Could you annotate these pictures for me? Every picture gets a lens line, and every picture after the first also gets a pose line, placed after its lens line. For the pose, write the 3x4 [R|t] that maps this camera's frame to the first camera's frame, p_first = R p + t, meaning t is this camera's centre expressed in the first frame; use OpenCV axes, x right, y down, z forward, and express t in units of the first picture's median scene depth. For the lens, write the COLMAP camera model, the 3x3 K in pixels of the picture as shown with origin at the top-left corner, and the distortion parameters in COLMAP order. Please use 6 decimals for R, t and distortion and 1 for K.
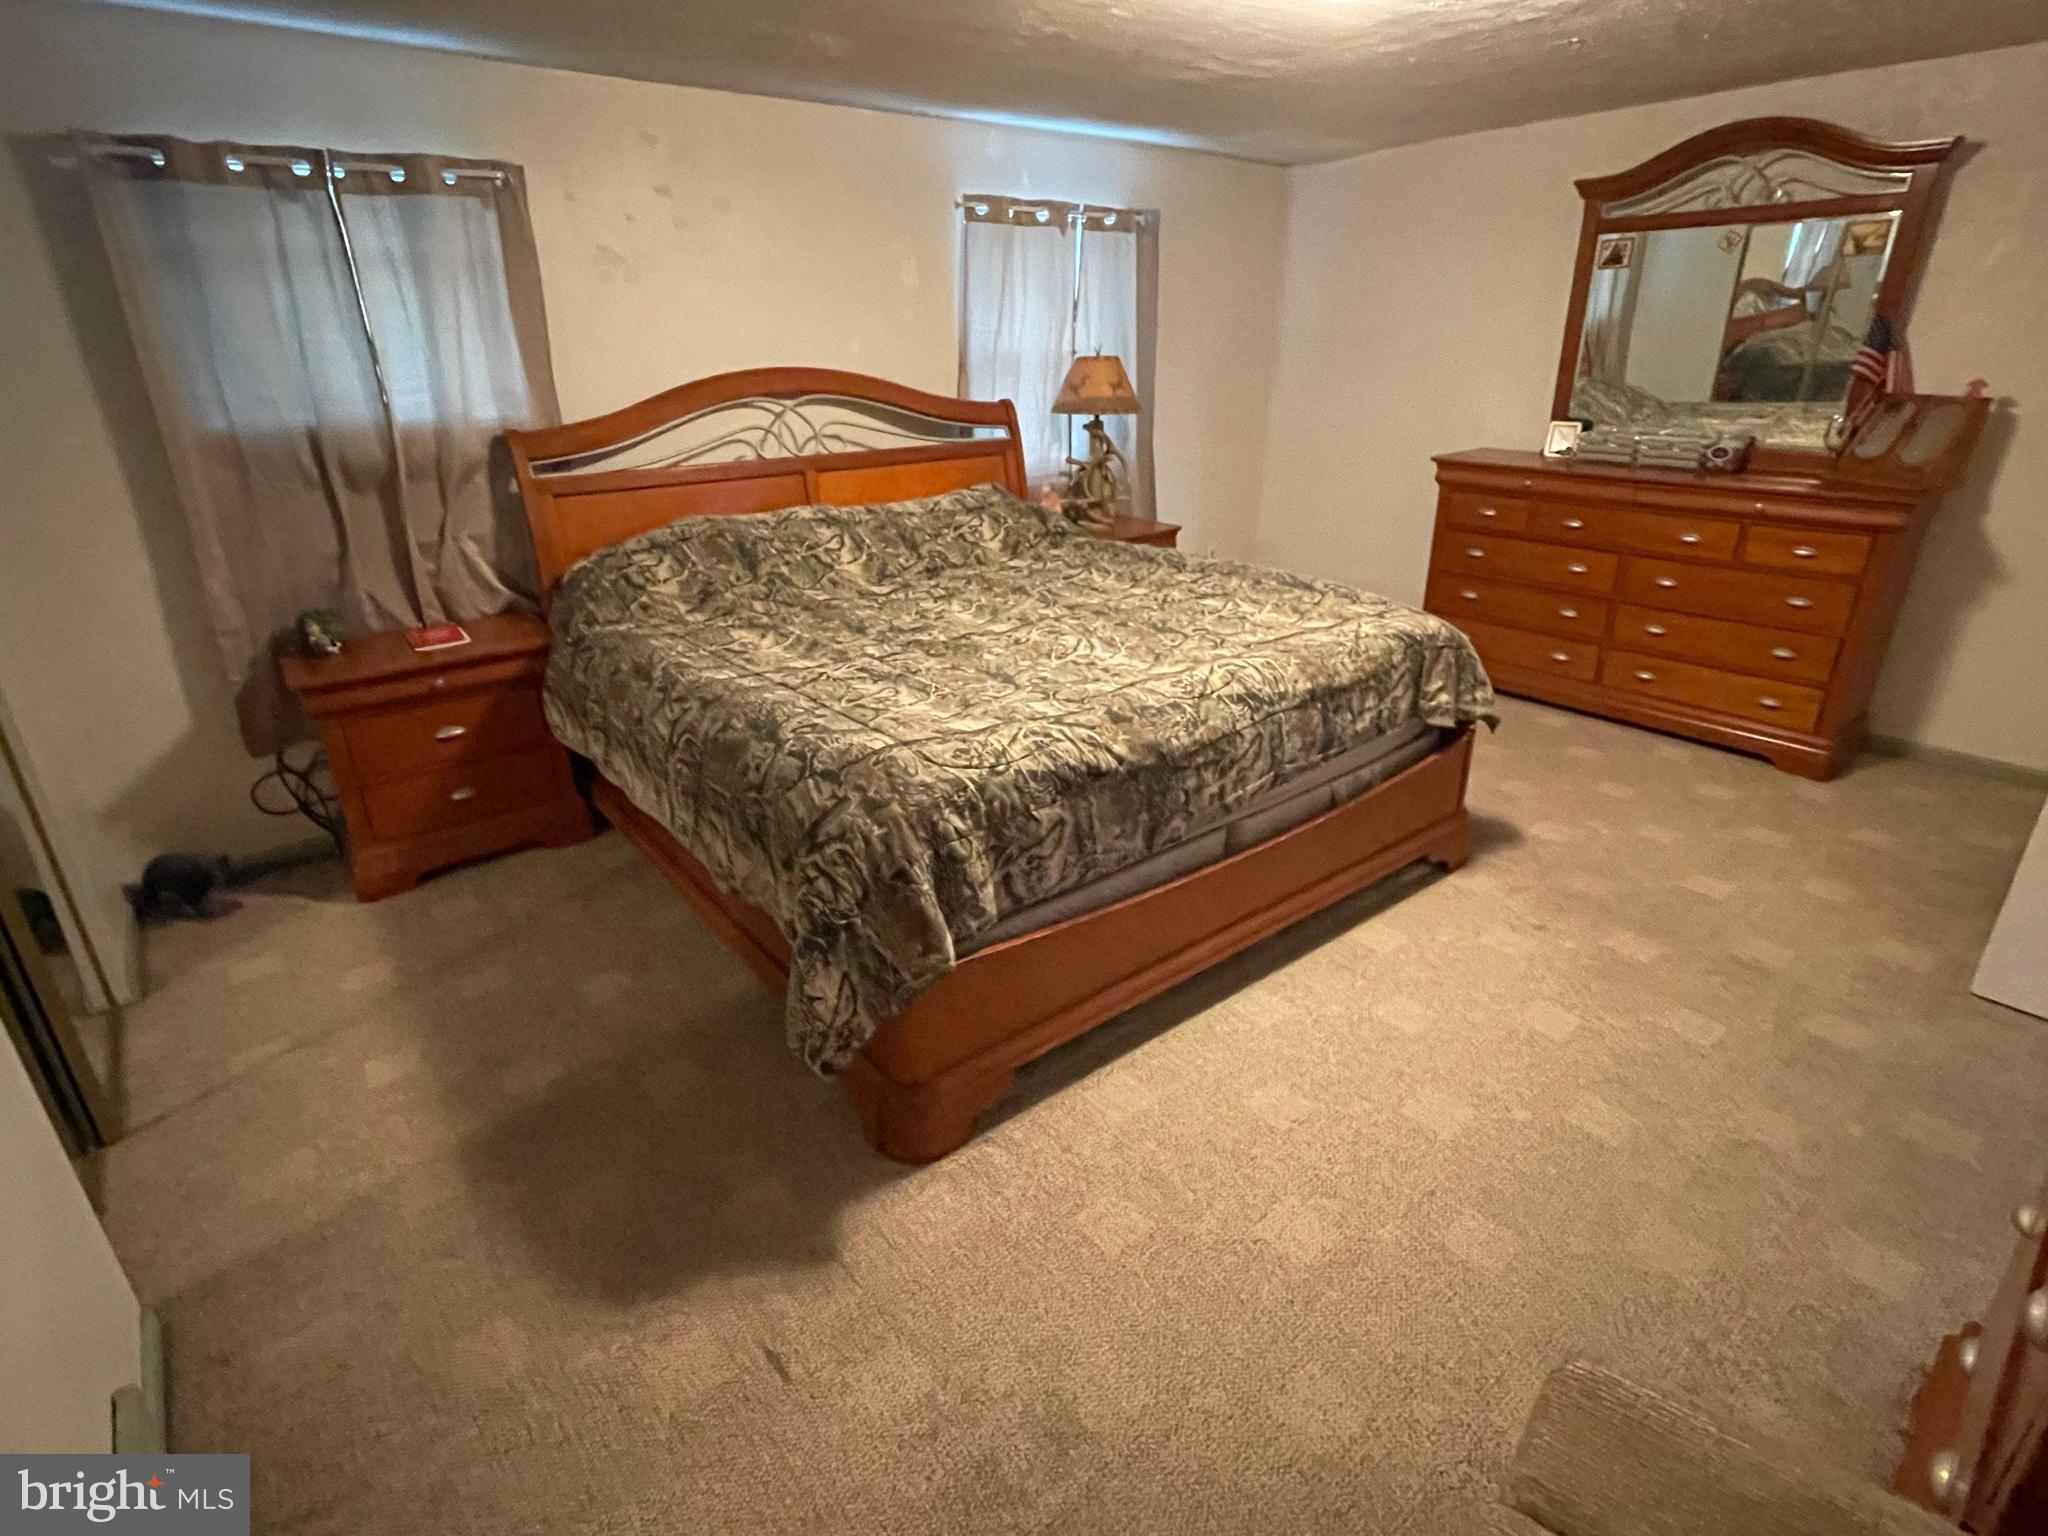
lens RADIAL K [[1040.0, 0, 1023.9], [0, 1040.0, 766.0], [0, 0, 1]] dist [0.008401, -0.000209]
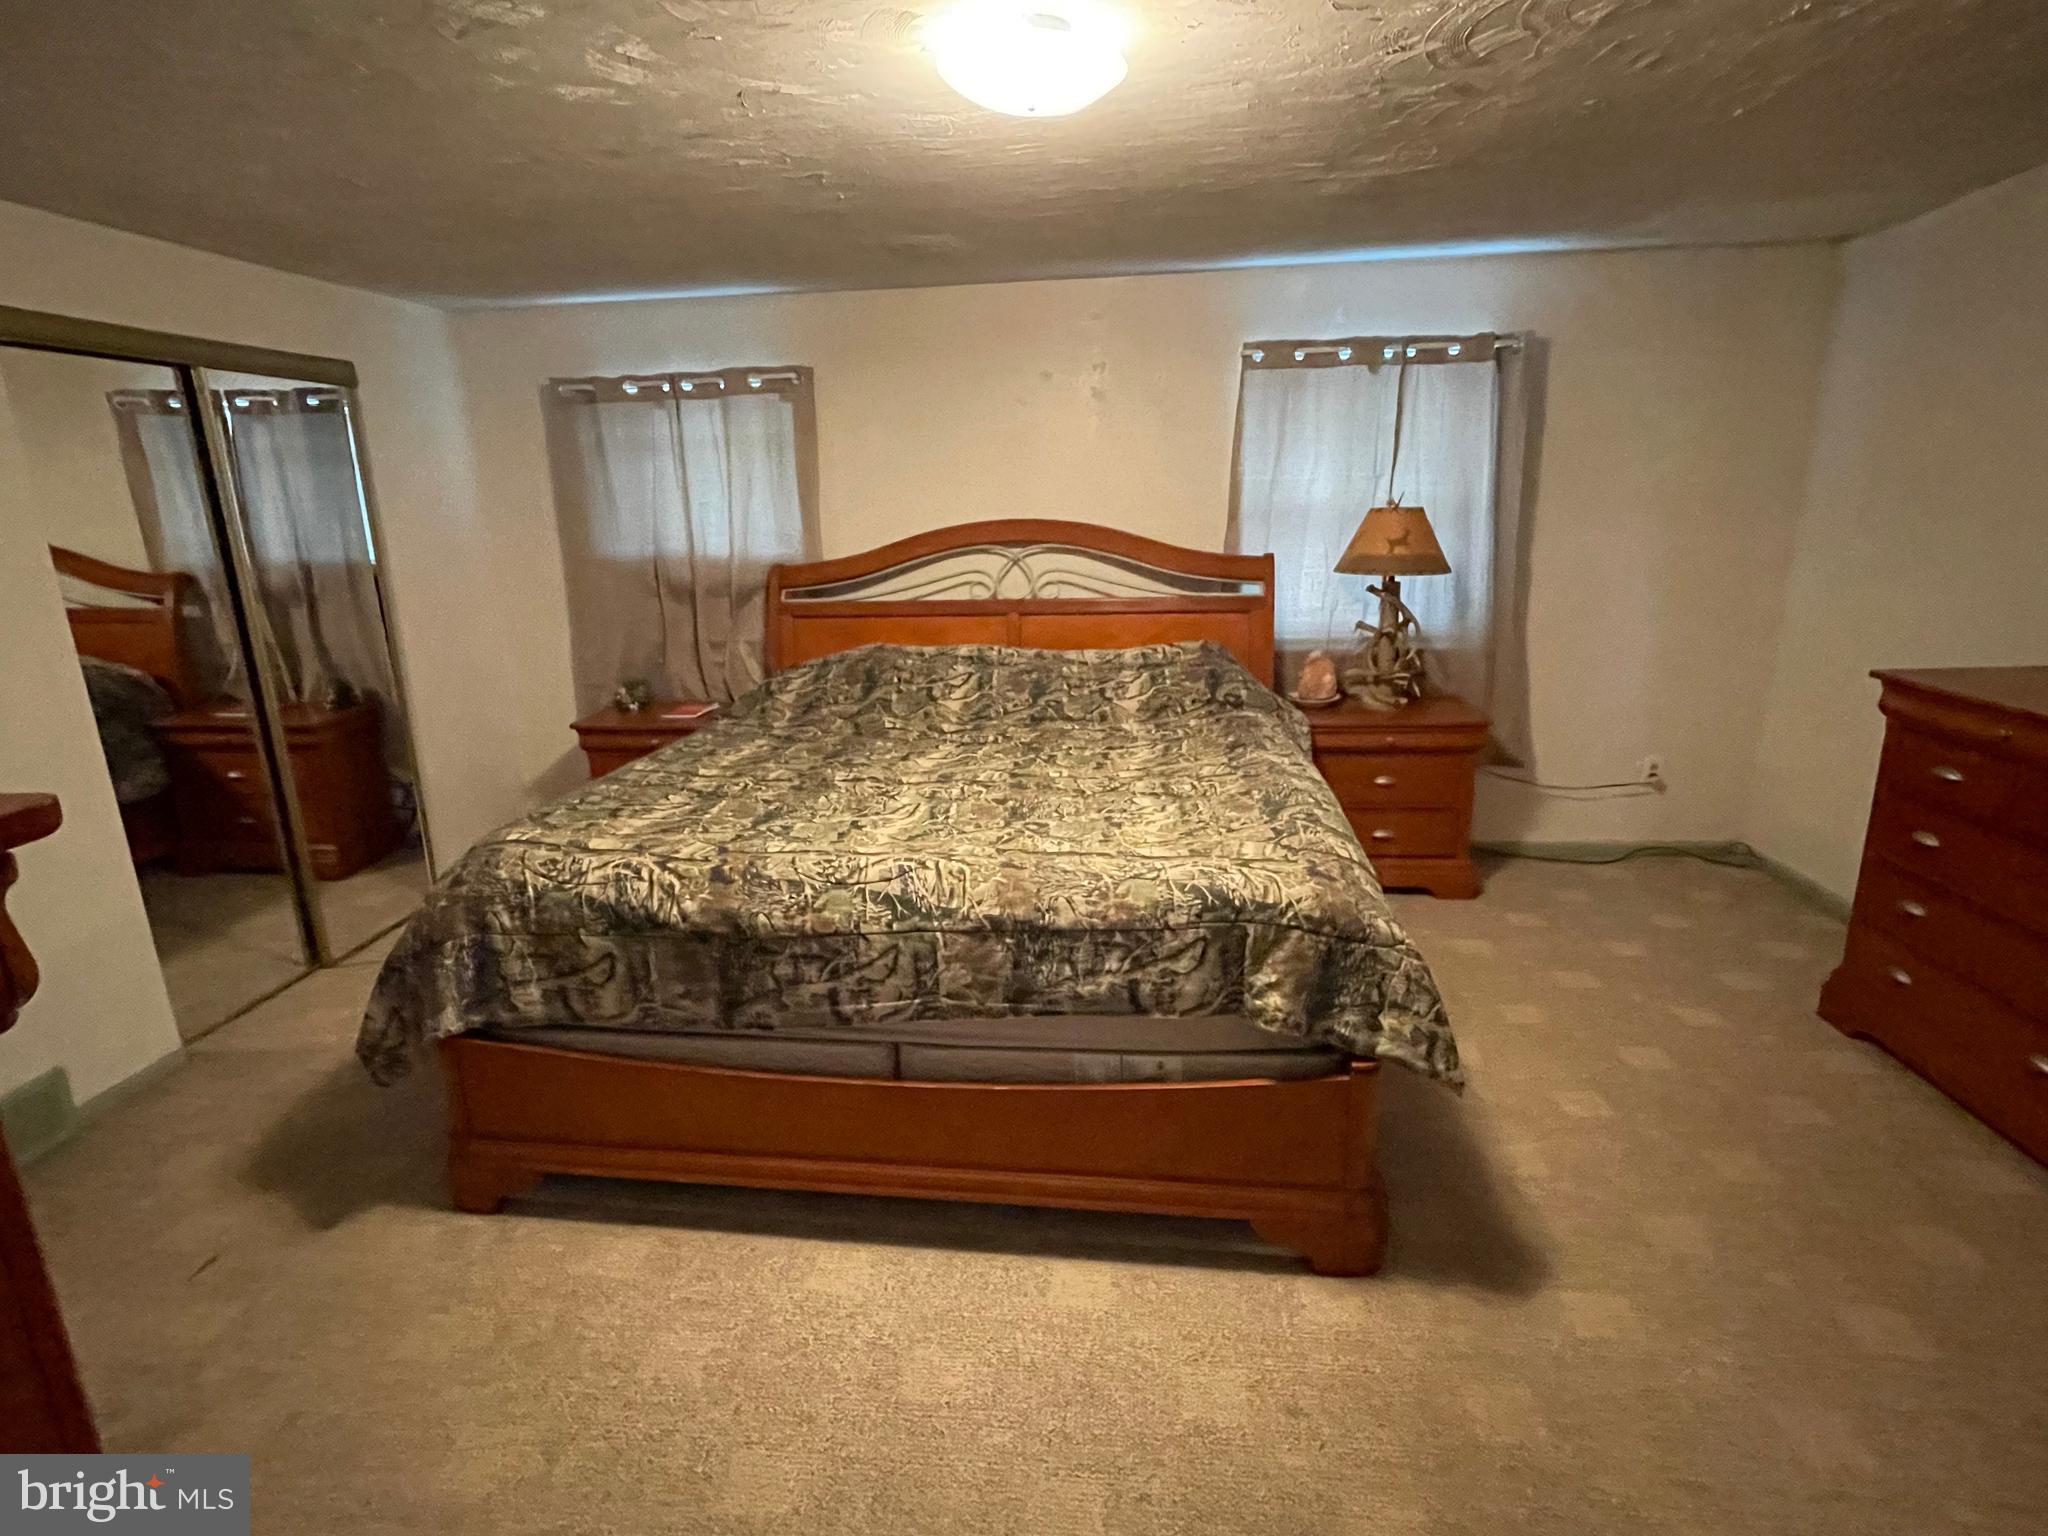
lens RADIAL K [[1040.0, 0, 1022.8], [0, 1040.0, 766.2], [0, 0, 1]] dist [0.008401, -0.000209]
pose [[0.695809, 0.178782, -0.695620, 0.791561], [-0.261522, 0.965103, -0.013550, -0.173175], [0.668922, 0.191348, 0.718282, 0.398756]]
